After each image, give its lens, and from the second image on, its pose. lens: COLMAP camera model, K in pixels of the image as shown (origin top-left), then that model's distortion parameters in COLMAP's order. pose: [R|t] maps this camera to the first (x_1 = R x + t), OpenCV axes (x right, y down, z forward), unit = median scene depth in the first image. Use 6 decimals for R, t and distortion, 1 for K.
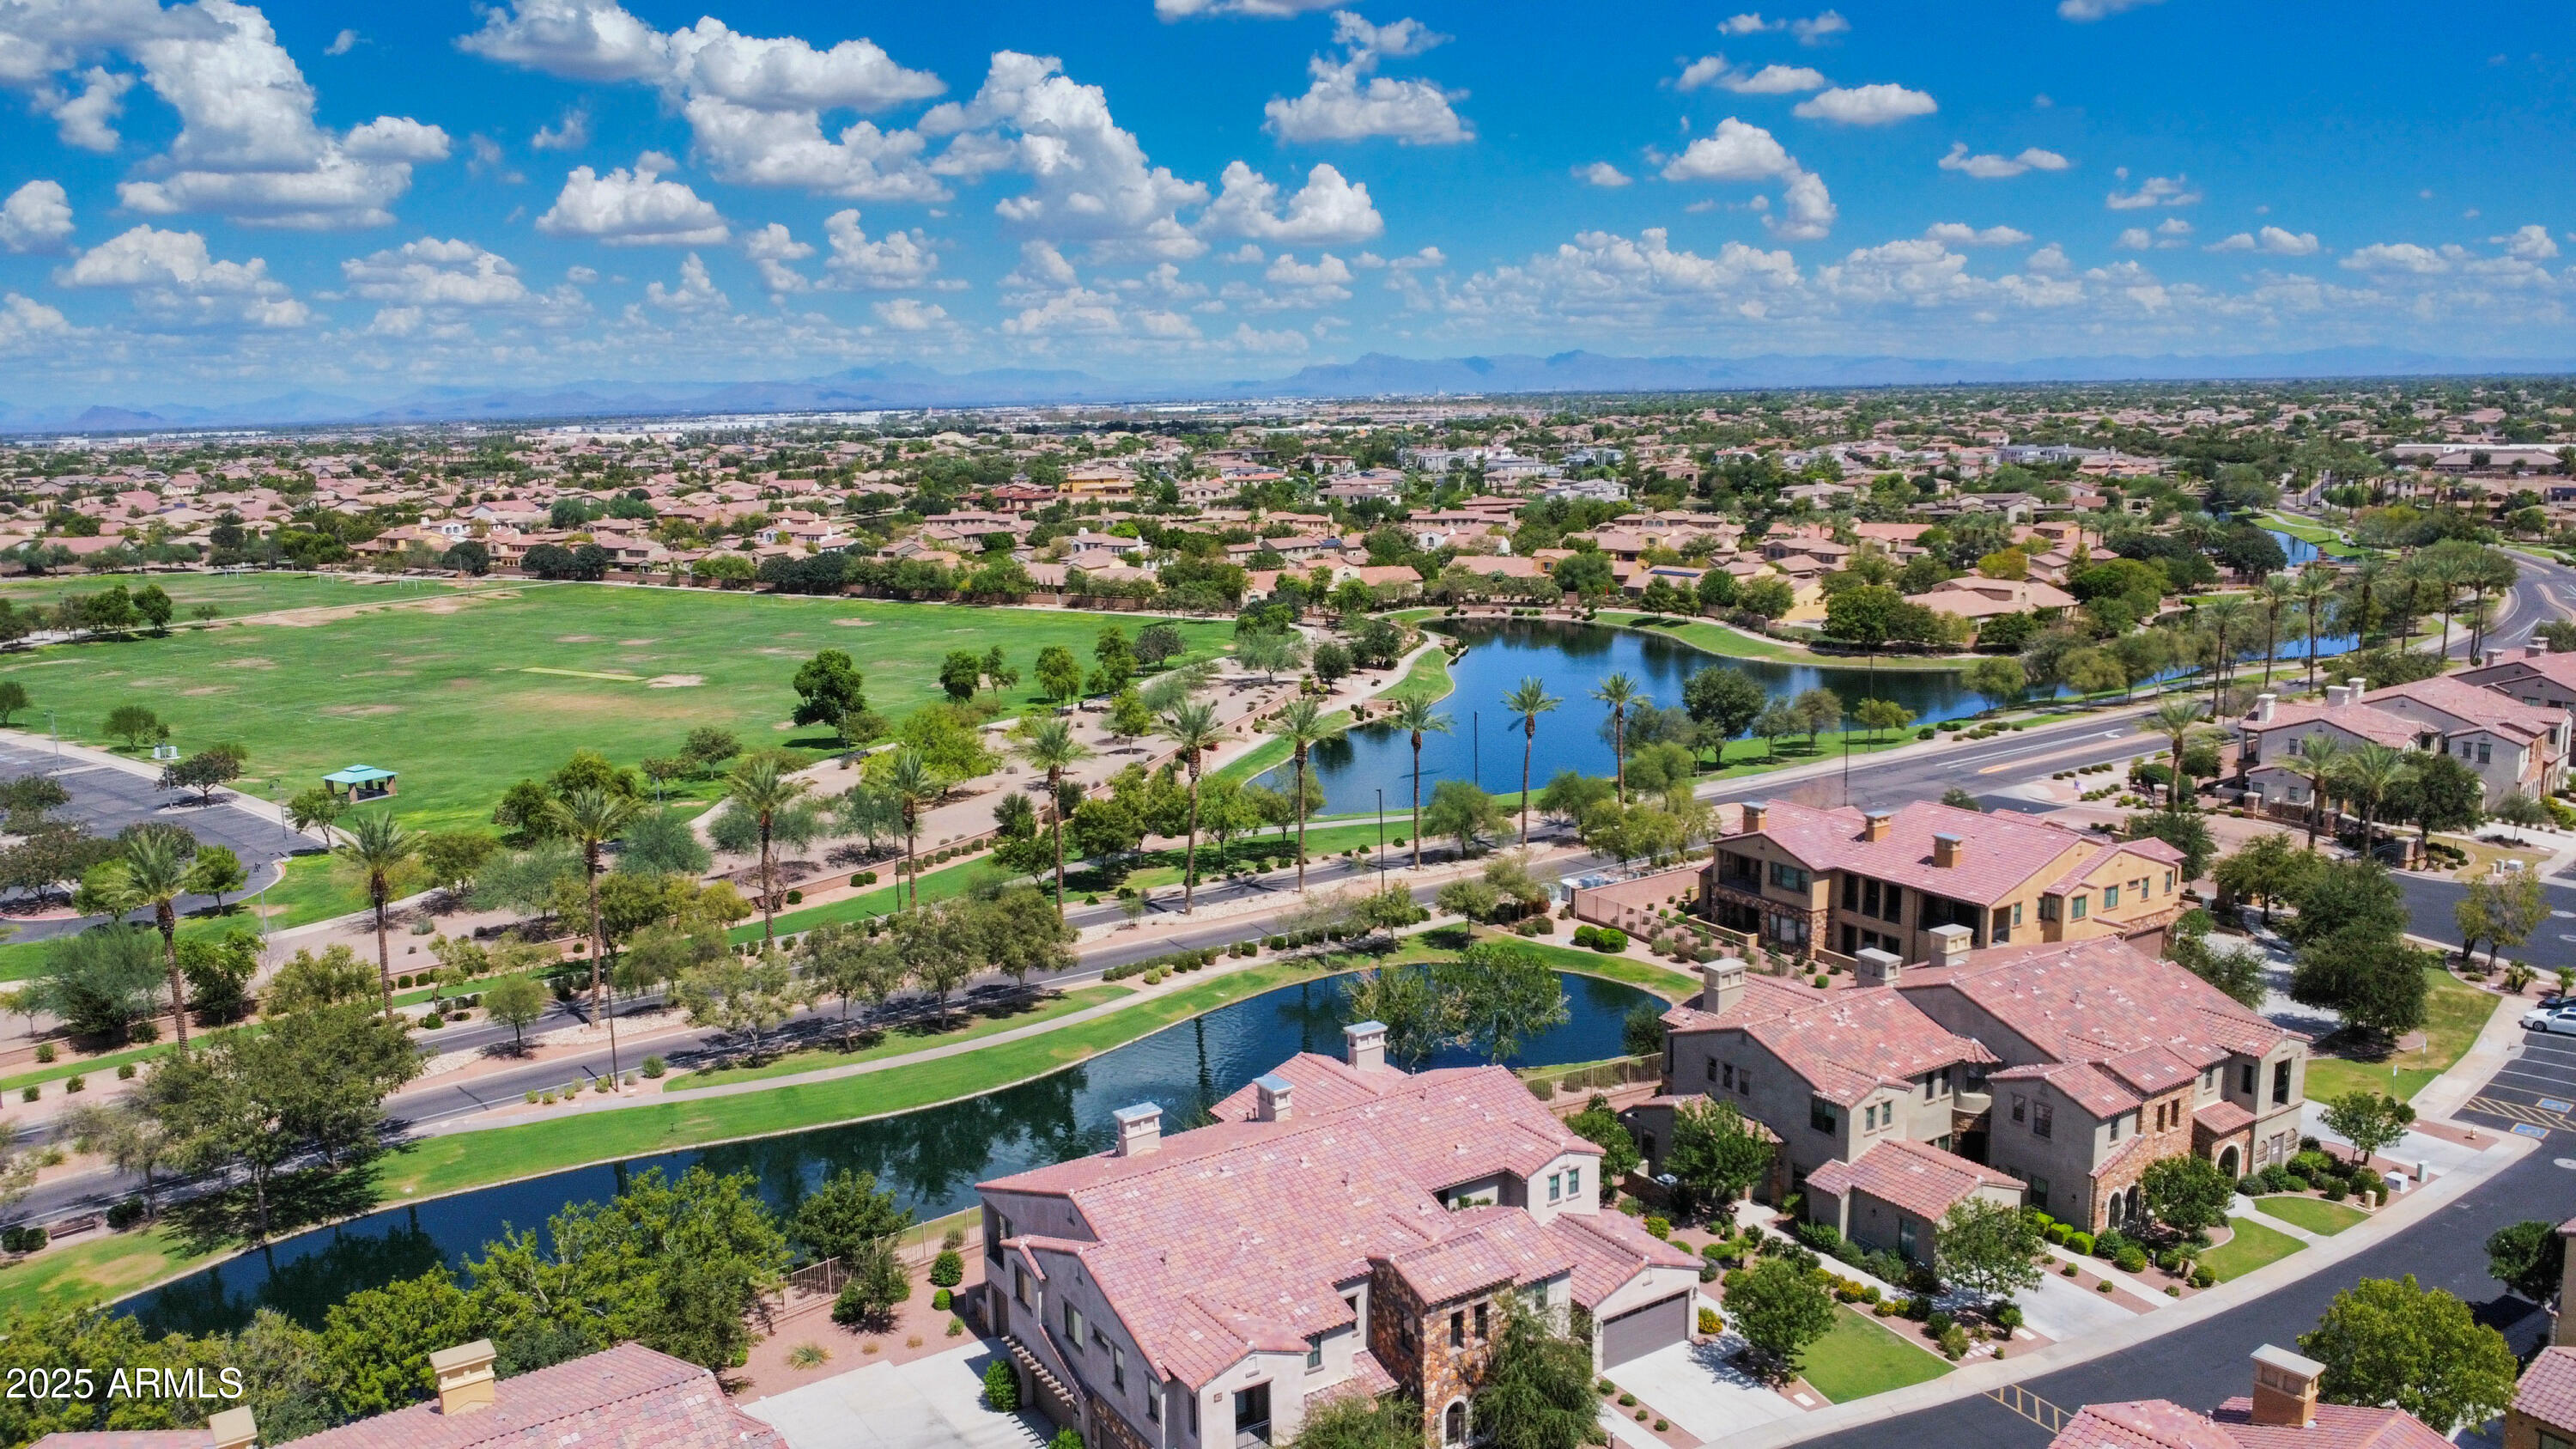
lens RADIAL K [[1876.5, 0, 1284.3], [0, 1876.5, 718.4], [0, 0, 1]] dist [-0.024429, -0.018572]
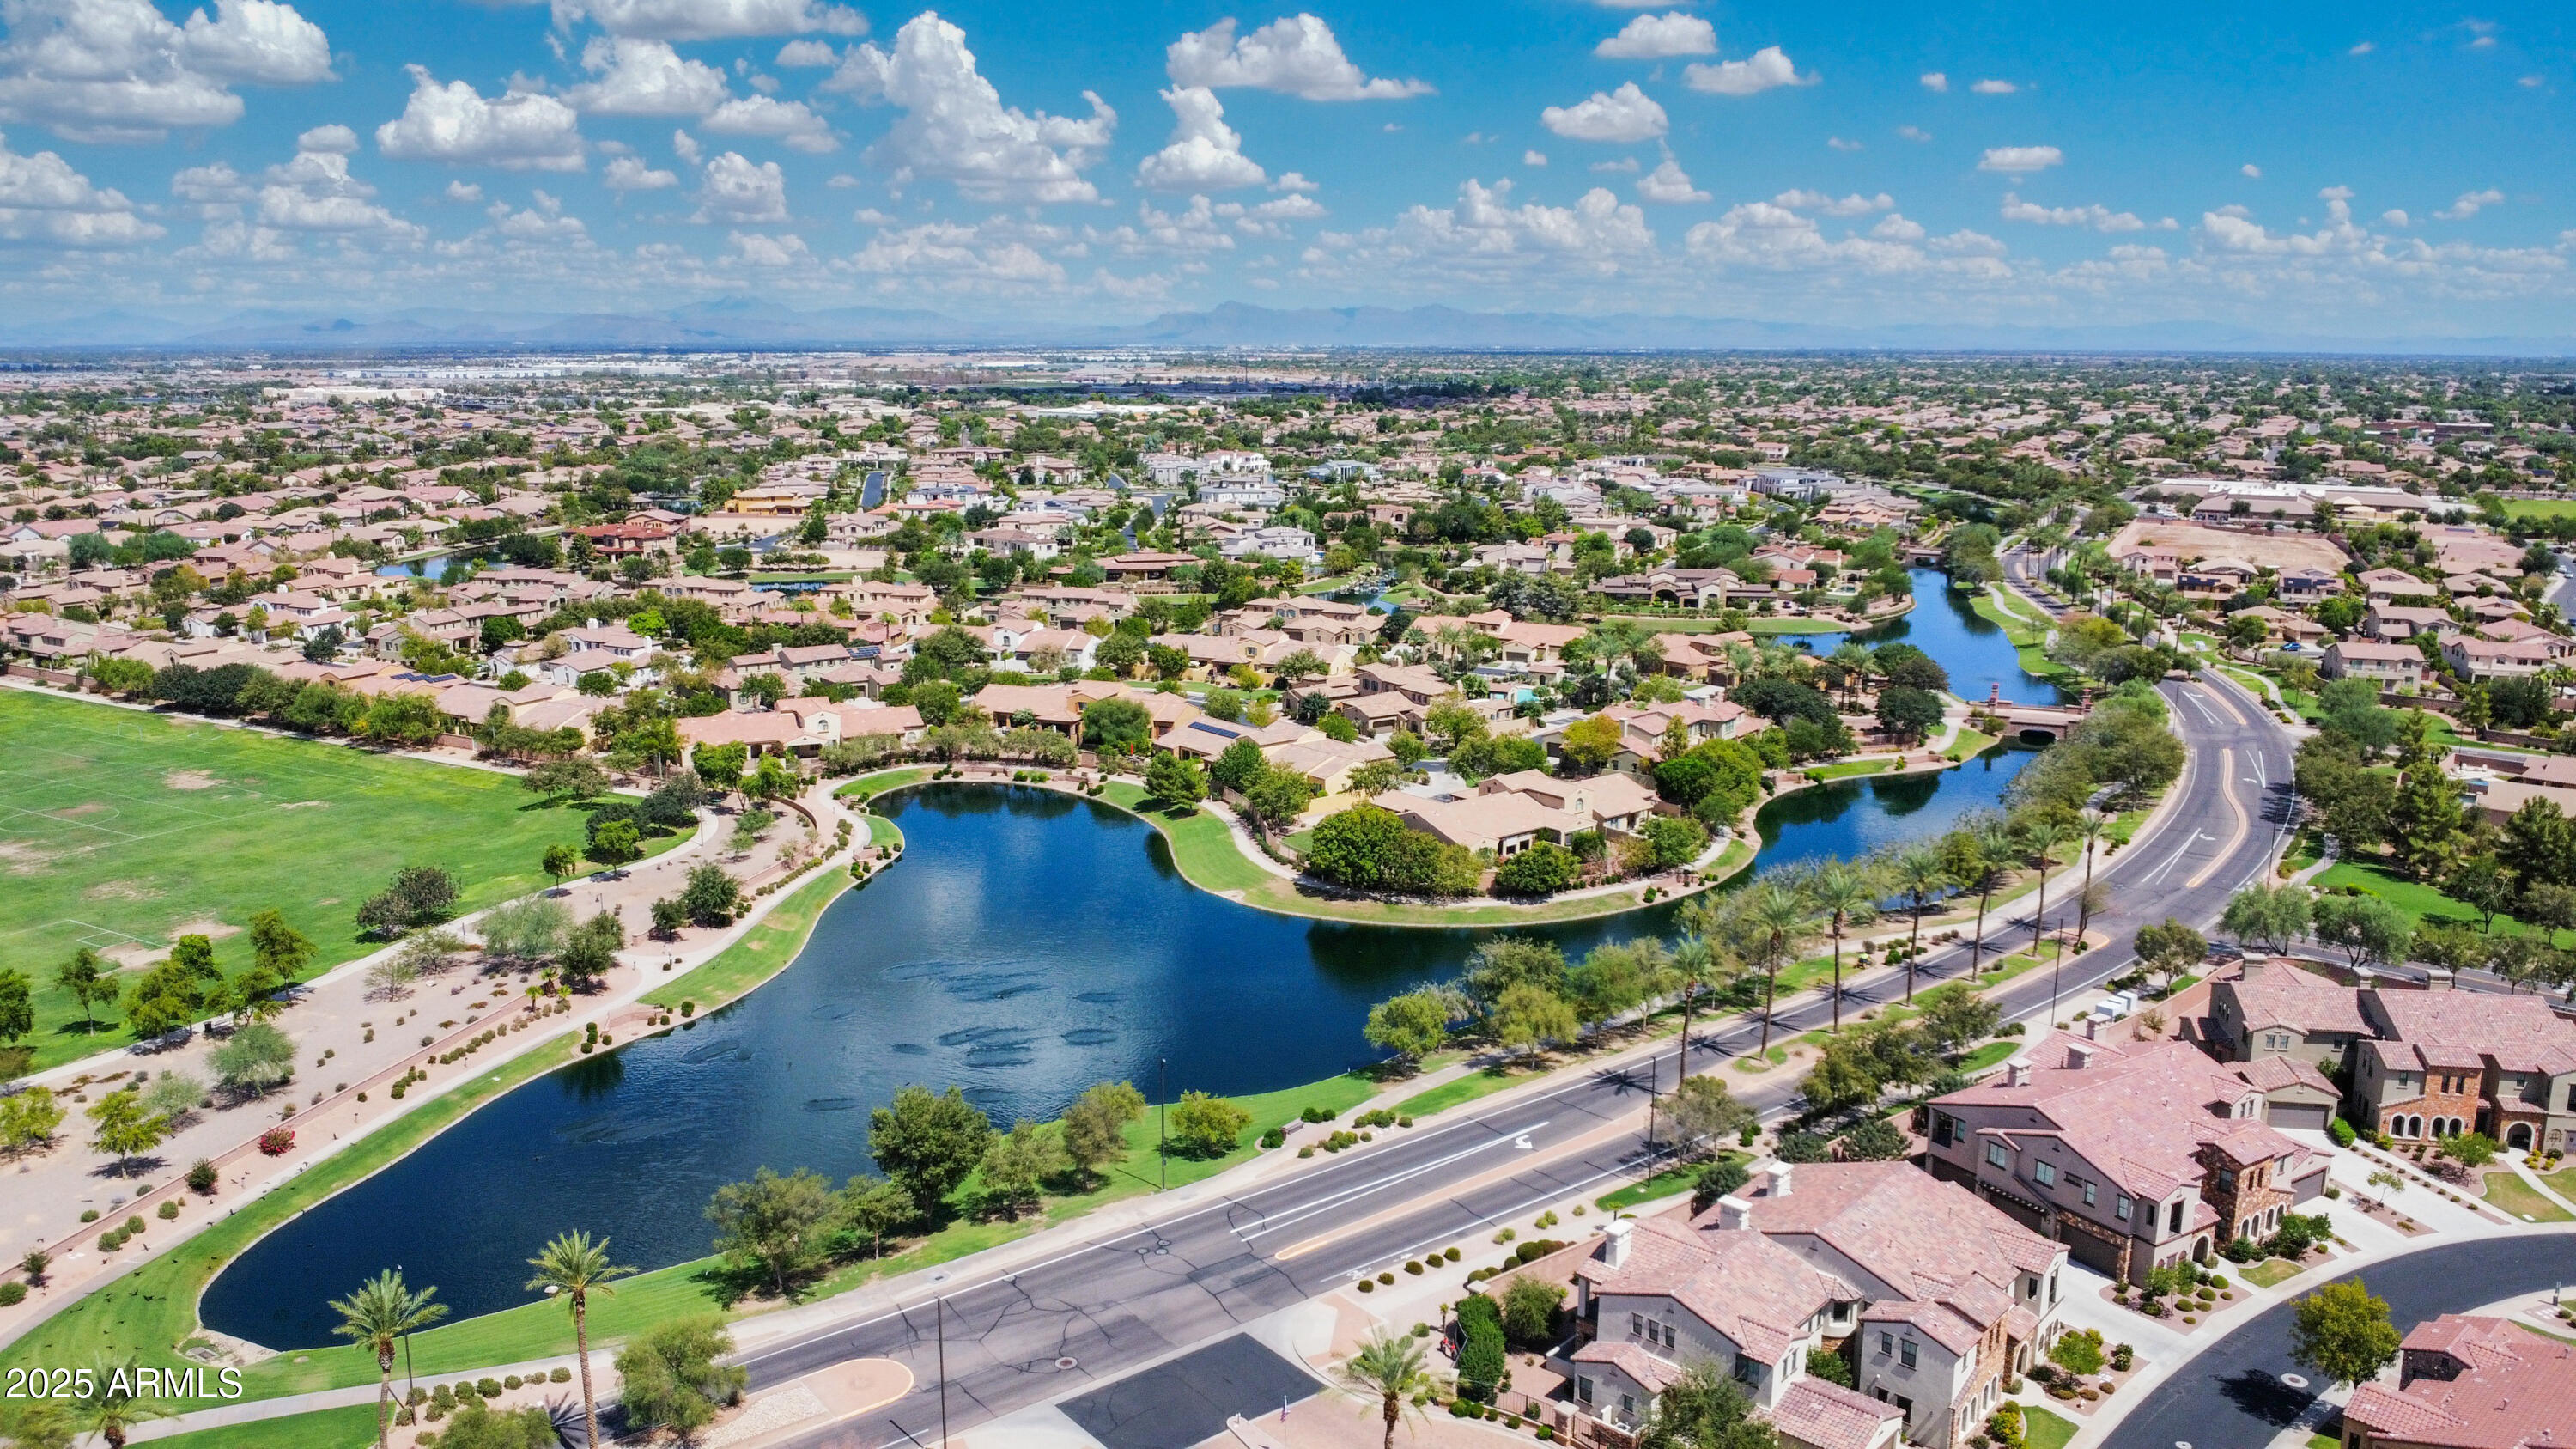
lens RADIAL K [[1876.5, 0, 1284.3], [0, 1876.5, 718.4], [0, 0, 1]] dist [-0.024429, -0.018572]
pose [[0.996961, 0.011003, 0.077119, 0.142405], [-0.013086, 0.999562, 0.026559, -0.085330], [-0.076793, -0.027488, 0.996668, 0.137586]]
